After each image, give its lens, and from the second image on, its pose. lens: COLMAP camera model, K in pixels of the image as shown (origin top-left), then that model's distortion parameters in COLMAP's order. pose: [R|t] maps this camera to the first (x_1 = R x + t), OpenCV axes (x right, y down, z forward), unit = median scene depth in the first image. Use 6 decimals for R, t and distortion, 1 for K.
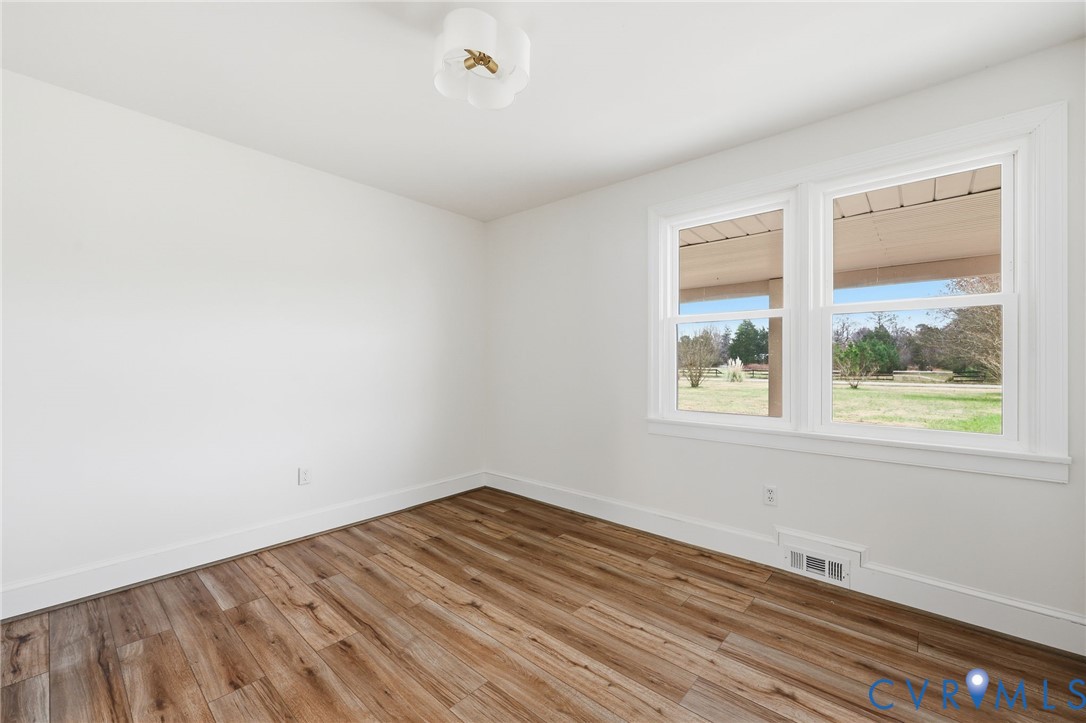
lens RADIAL K [[441.8, 0, 539.4], [0, 441.8, 363.1], [0, 0, 1]] dist [-0.002171, -0.000245]
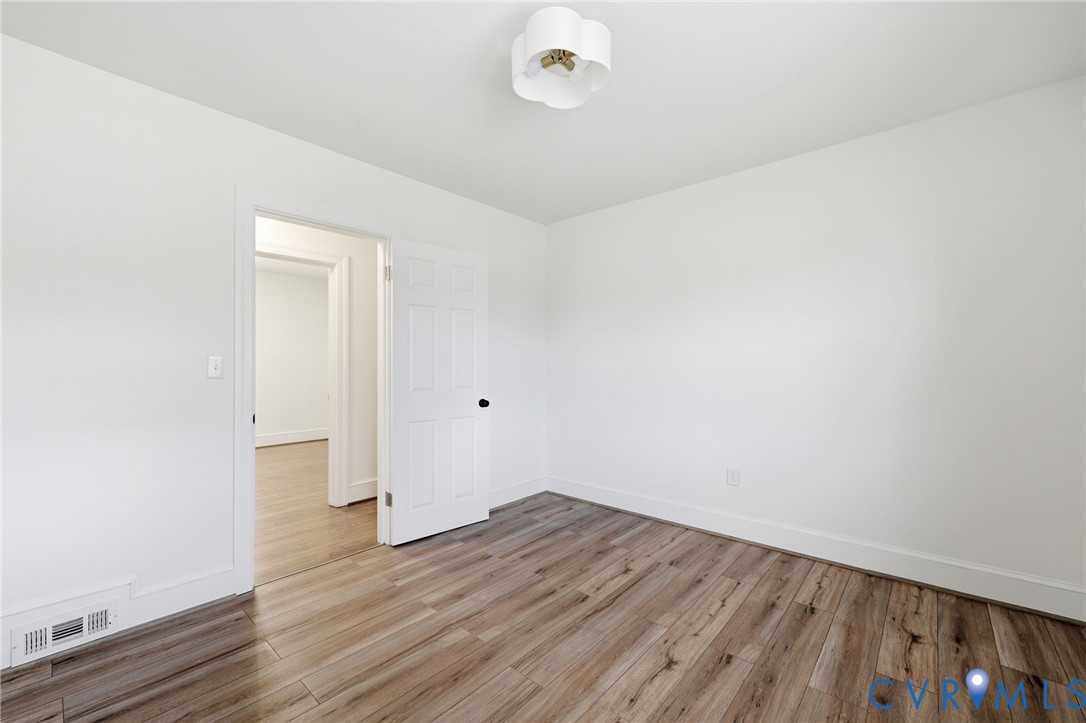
lens RADIAL K [[441.8, 0, 539.4], [0, 441.8, 363.1], [0, 0, 1]] dist [-0.002171, -0.000245]
pose [[-0.000136, -0.004867, -0.999988, 0.597512], [-0.001937, 0.999986, -0.004867, -0.003042], [0.999998, 0.001936, -0.000146, 0.673051]]
